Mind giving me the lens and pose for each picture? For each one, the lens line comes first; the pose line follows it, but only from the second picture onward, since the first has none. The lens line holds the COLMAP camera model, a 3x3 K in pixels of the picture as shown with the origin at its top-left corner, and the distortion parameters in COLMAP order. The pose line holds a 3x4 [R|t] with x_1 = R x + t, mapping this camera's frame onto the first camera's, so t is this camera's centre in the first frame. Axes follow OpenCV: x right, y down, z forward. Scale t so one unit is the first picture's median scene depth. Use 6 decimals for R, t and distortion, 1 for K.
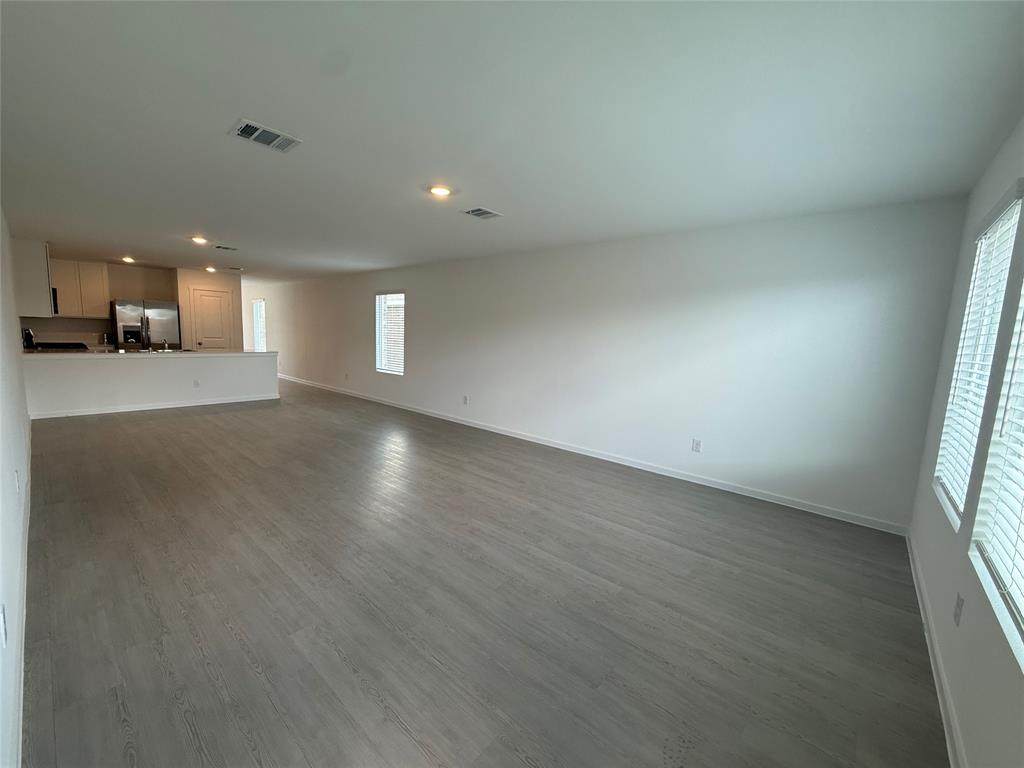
lens RADIAL K [[406.1, 0, 509.3], [0, 406.1, 386.8], [0, 0, 1]] dist [-0.001680, -0.000027]
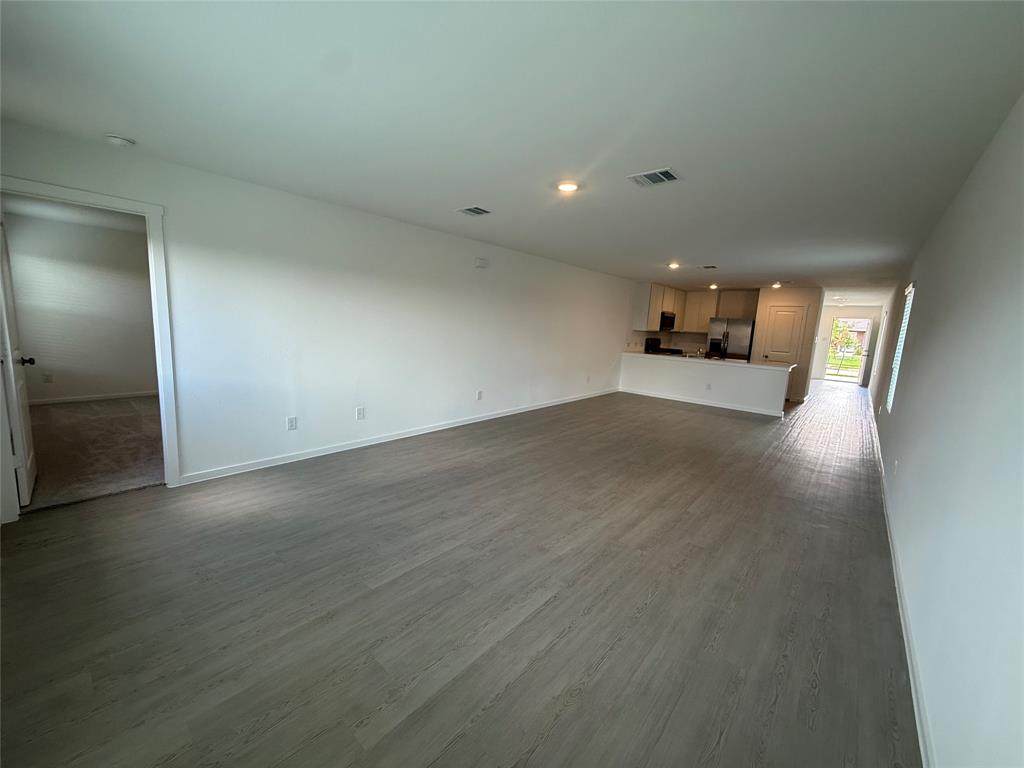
lens RADIAL K [[409.7, 0, 513.5], [0, 409.7, 377.3], [0, 0, 1]] dist [0.000948, 0.000032]
pose [[0.020615, 0.100514, -0.994722, 0.398829], [-0.182094, 0.978670, 0.095119, -0.043999], [0.983065, 0.179172, 0.038478, 0.405615]]
